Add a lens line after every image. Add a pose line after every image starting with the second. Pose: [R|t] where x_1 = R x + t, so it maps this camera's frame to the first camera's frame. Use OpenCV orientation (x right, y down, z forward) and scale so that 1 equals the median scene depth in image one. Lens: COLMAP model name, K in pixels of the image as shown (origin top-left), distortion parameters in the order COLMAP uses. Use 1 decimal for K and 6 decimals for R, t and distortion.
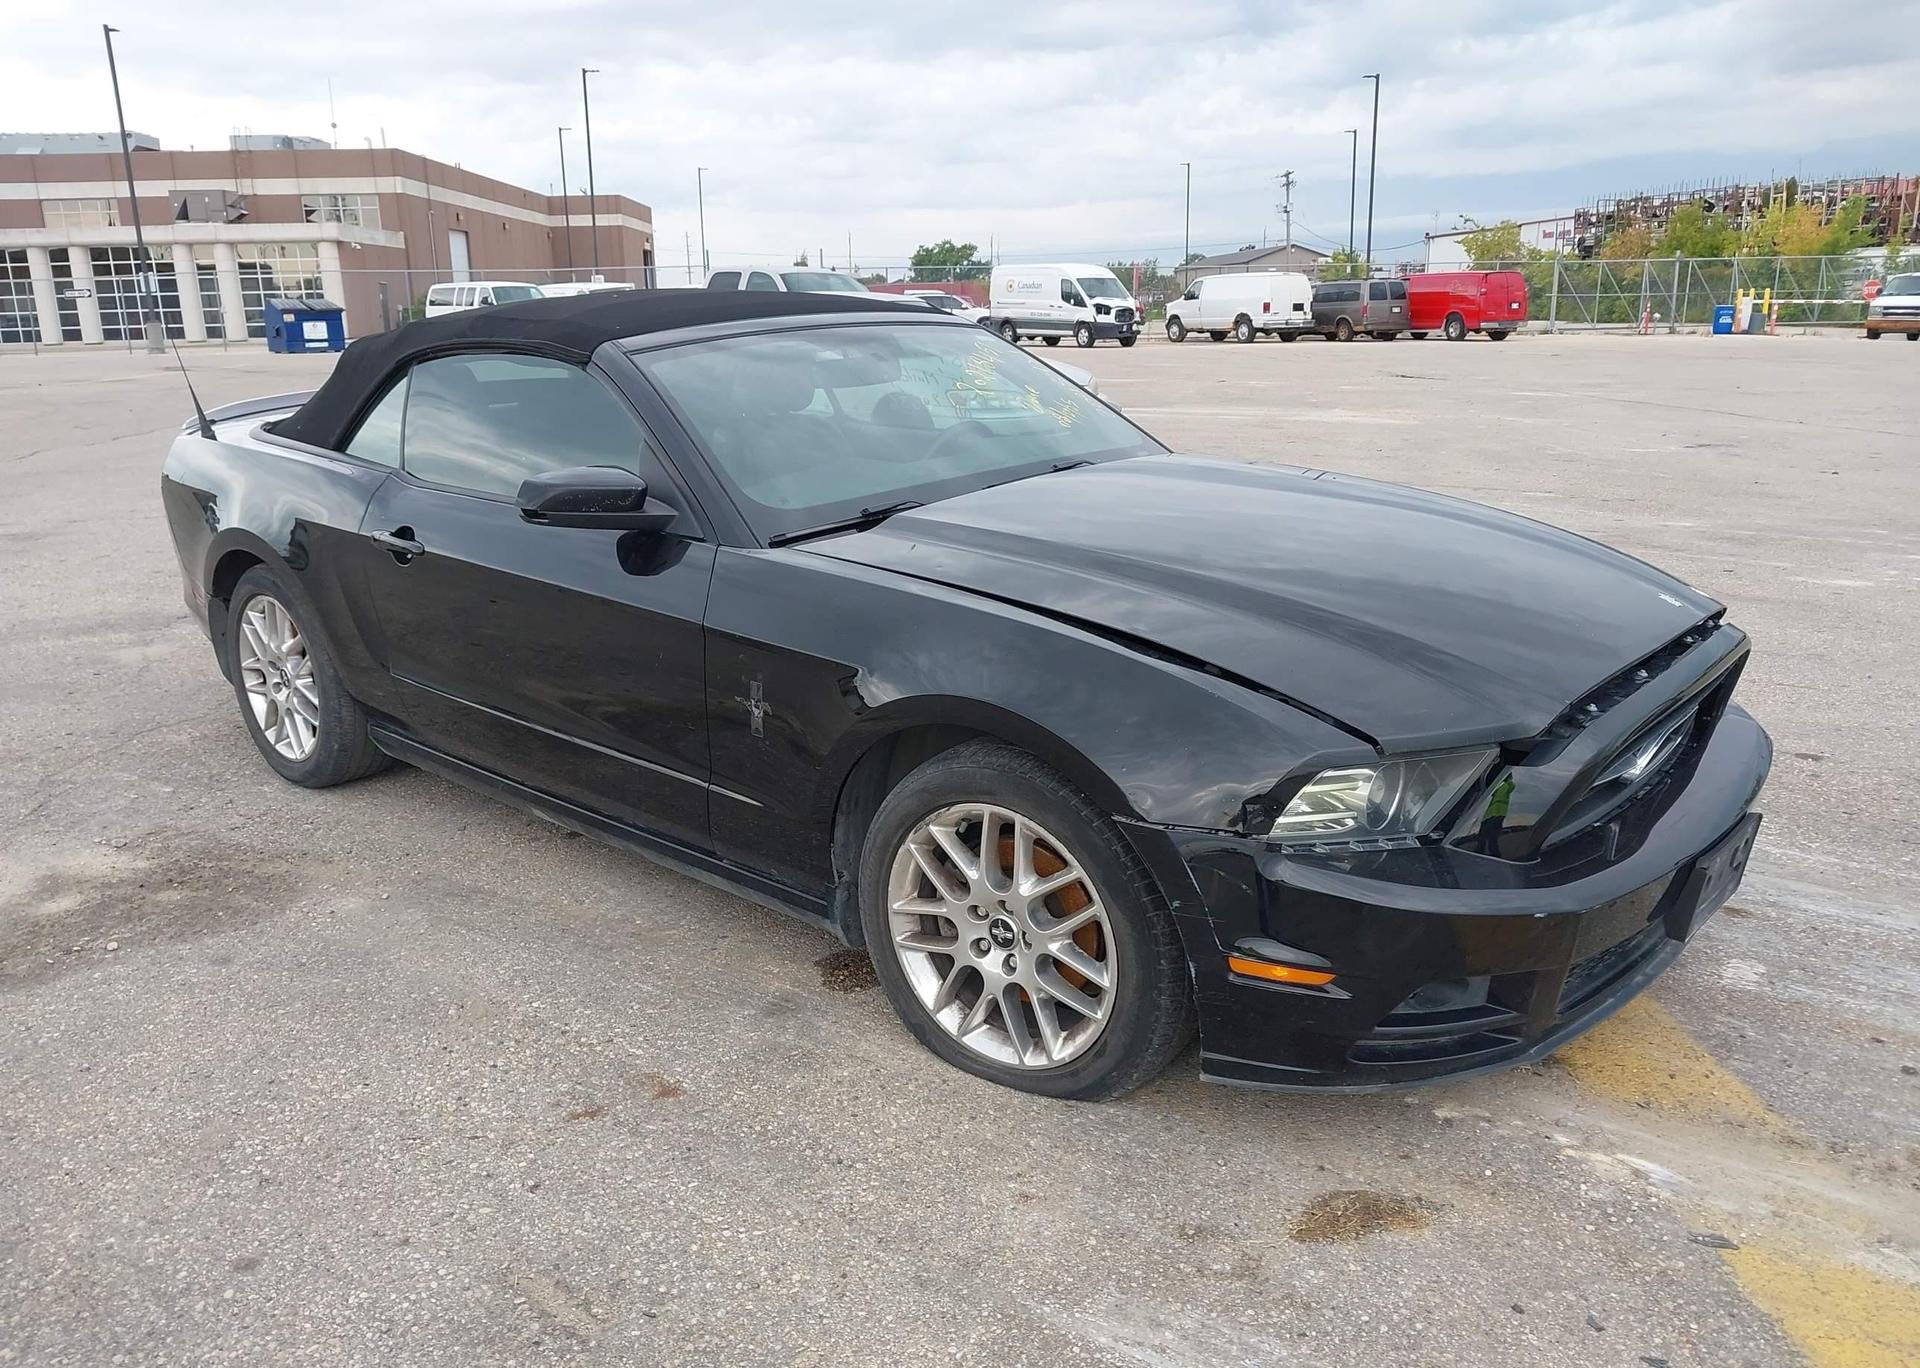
lens RADIAL K [[1511.8, 0, 946.2], [0, 1511.8, 675.5], [0, 0, 1]] dist [0.030127, -0.040689]
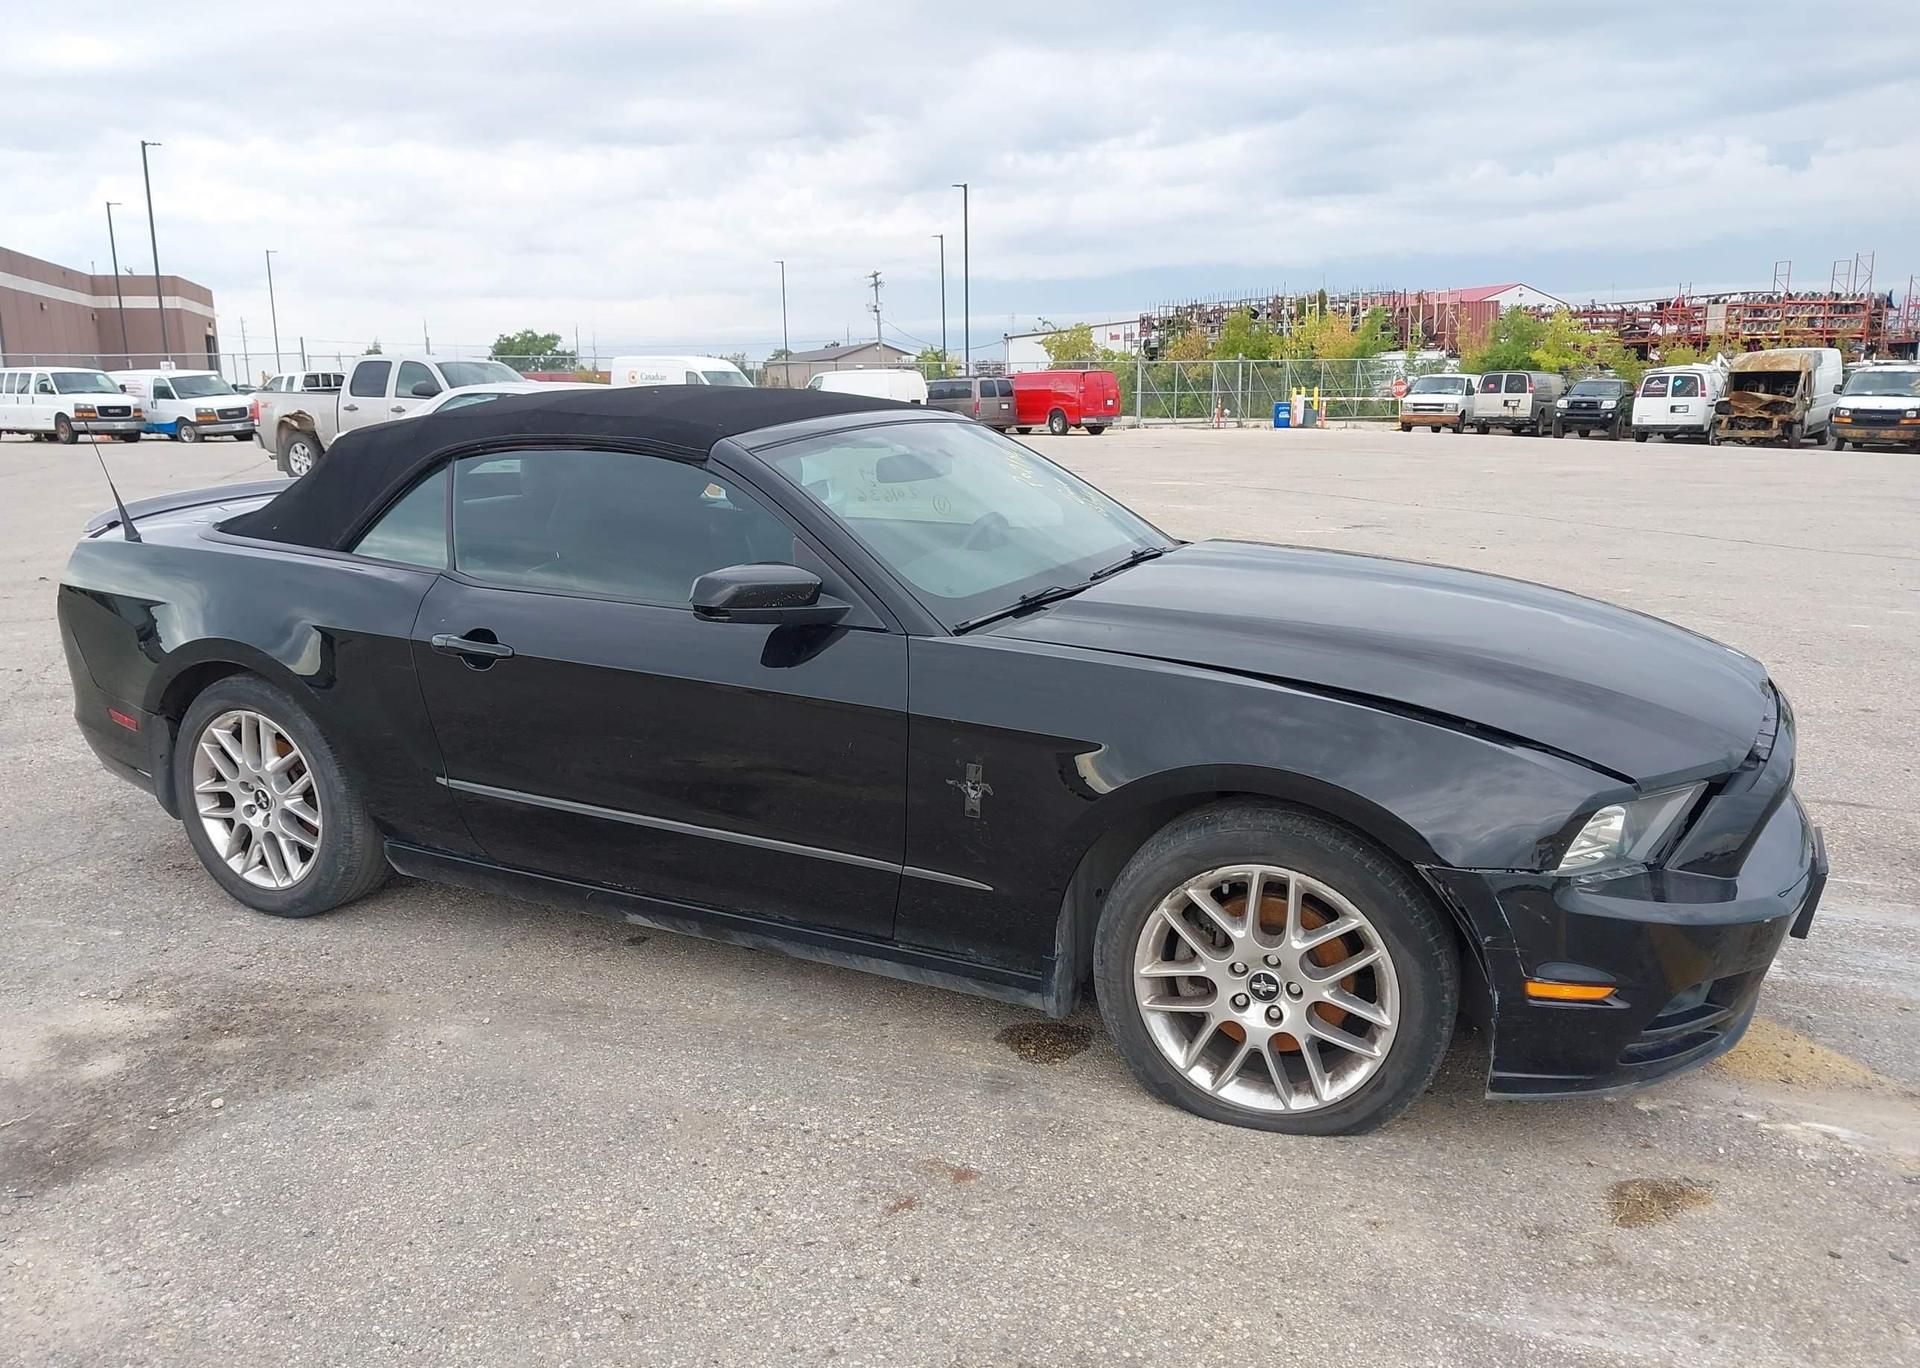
lens RADIAL K [[1511.8, 0, 939.5], [0, 1511.8, 689.7], [0, 0, 1]] dist [0.030127, -0.040689]
pose [[0.965781, -0.043013, 0.255769, -0.303612], [0.055476, 0.997589, -0.041707, -0.004190], [-0.253358, 0.054469, 0.965838, 0.009488]]
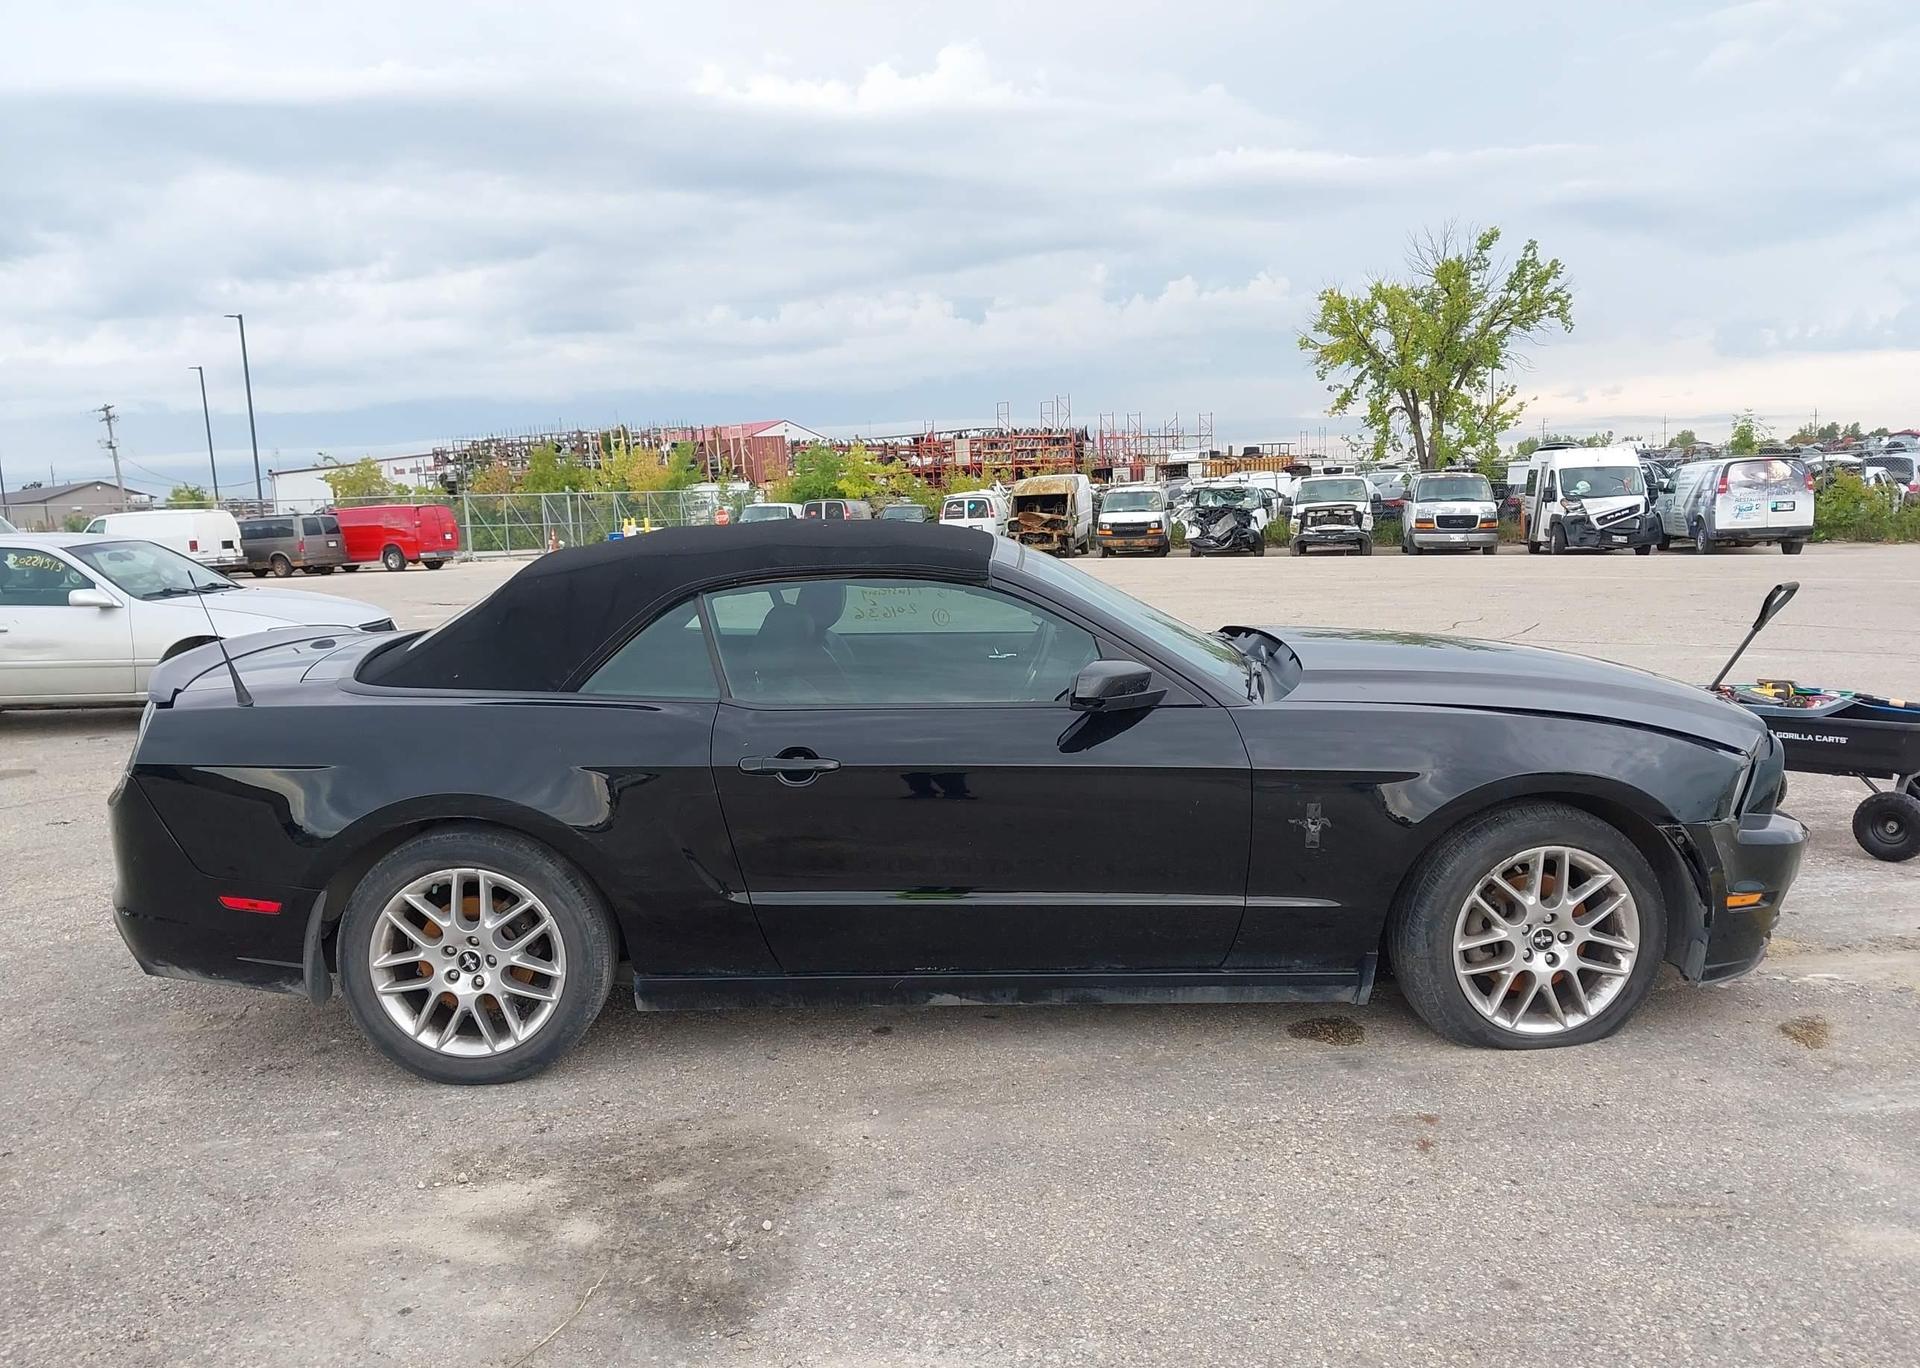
lens RADIAL K [[1511.8, 0, 945.2], [0, 1511.8, 713.7], [0, 0, 1]] dist [0.030127, -0.040689]
pose [[0.740986, -0.104347, 0.663364, -0.885881], [0.185959, 0.981106, -0.053390, -0.044921], [-0.645259, 0.162920, 0.746390, 0.176971]]
